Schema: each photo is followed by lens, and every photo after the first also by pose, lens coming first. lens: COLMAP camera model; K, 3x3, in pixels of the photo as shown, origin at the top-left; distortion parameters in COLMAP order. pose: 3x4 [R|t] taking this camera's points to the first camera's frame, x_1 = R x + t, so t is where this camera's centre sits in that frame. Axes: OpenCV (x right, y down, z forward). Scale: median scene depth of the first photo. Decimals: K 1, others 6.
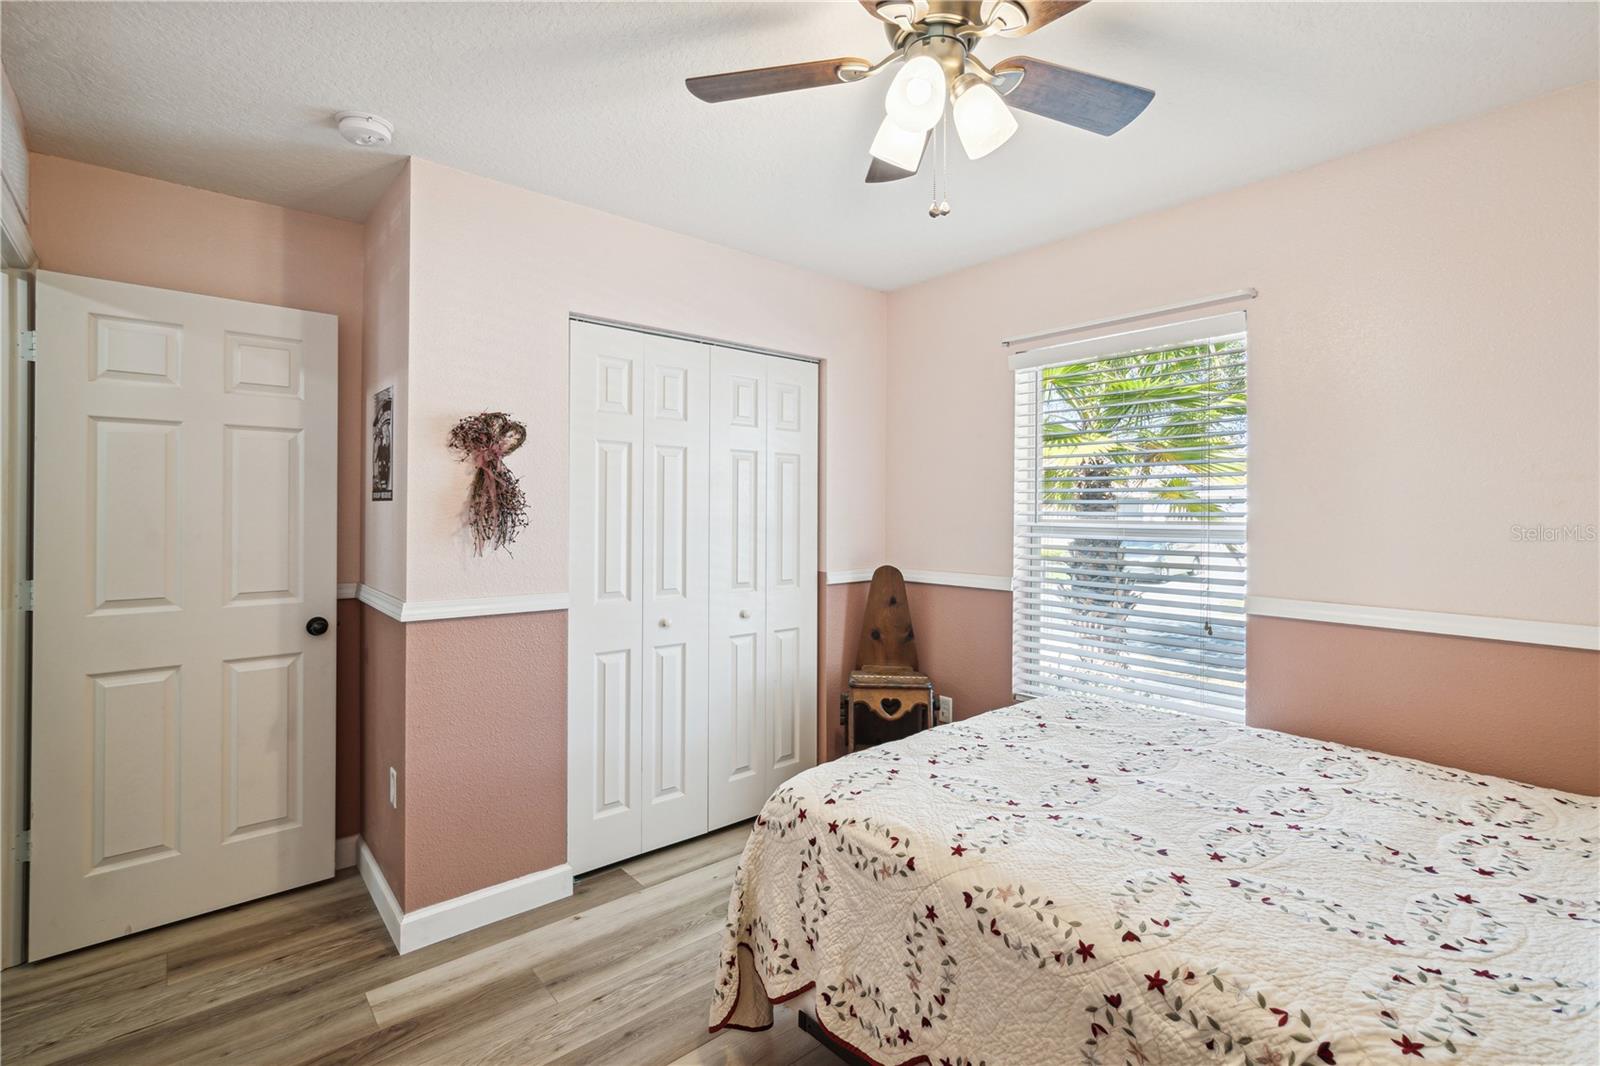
lens RADIAL K [[729.8, 0, 791.5], [0, 729.8, 496.7], [0, 0, 1]] dist [-0.000491, 0.000391]
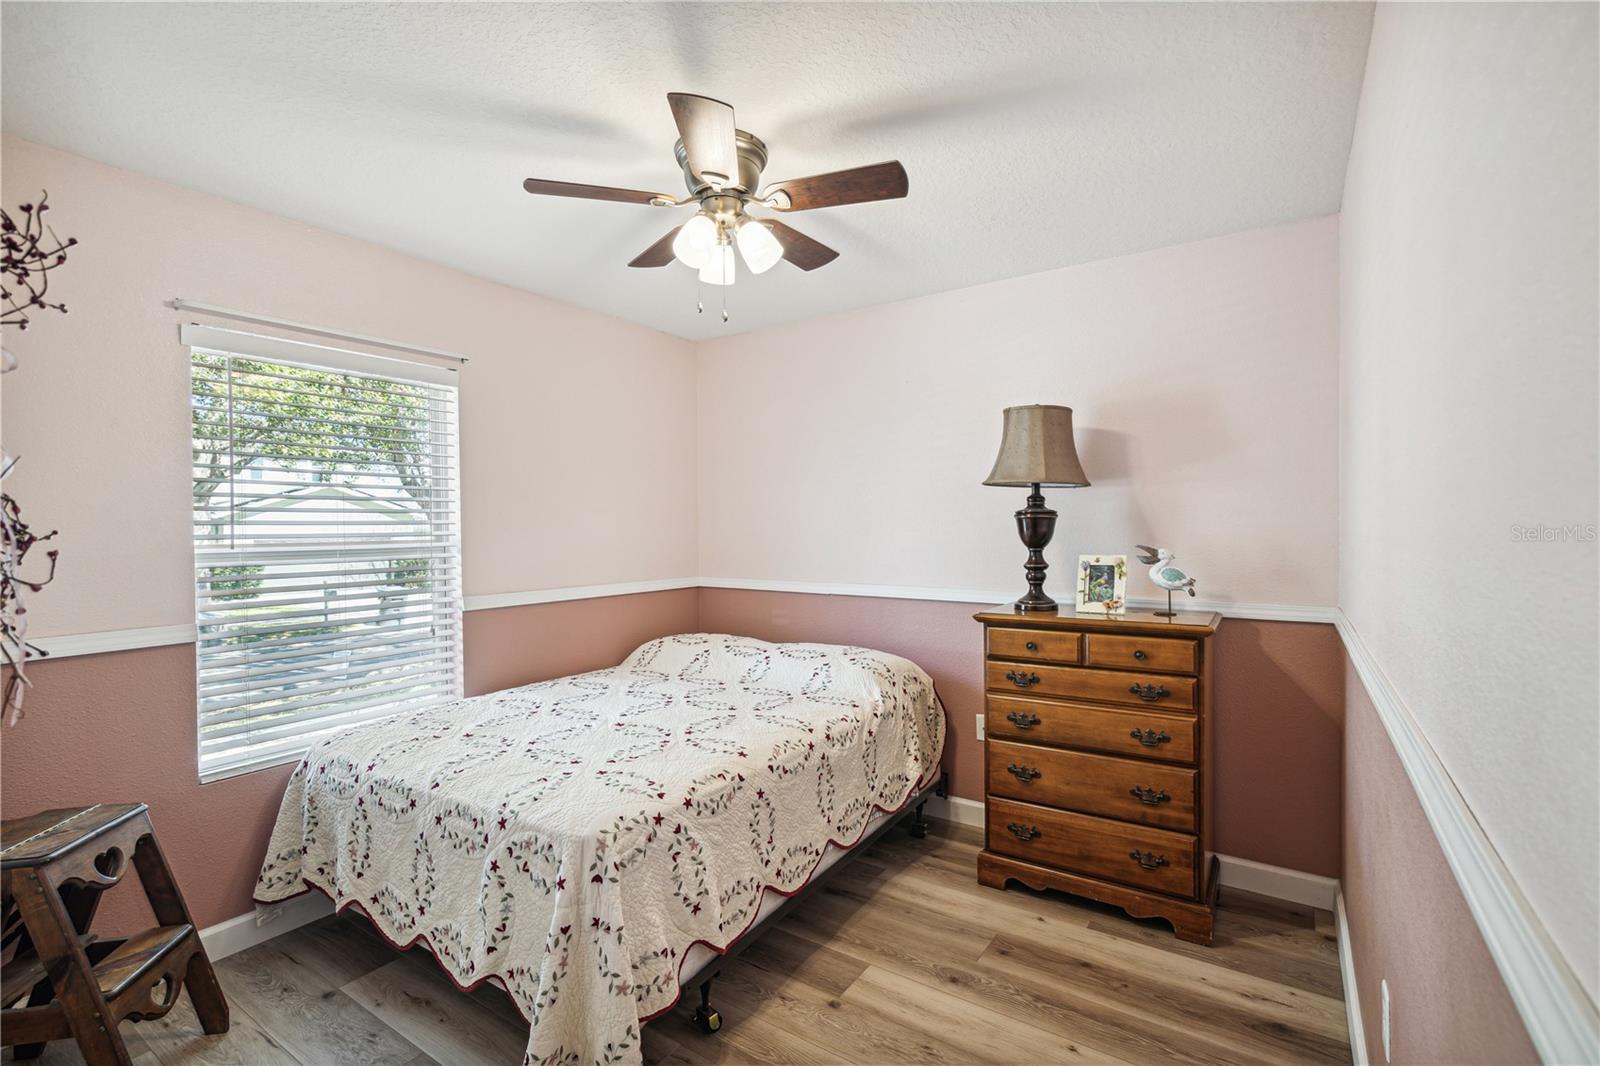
lens RADIAL K [[729.8, 0, 799.2], [0, 729.8, 535.0], [0, 0, 1]] dist [-0.000491, 0.000391]
pose [[-0.275525, -0.012147, 0.961217, -1.245780], [-0.008753, 0.999910, 0.010127, 0.016498], [-0.961254, -0.005624, -0.275606, 1.307057]]
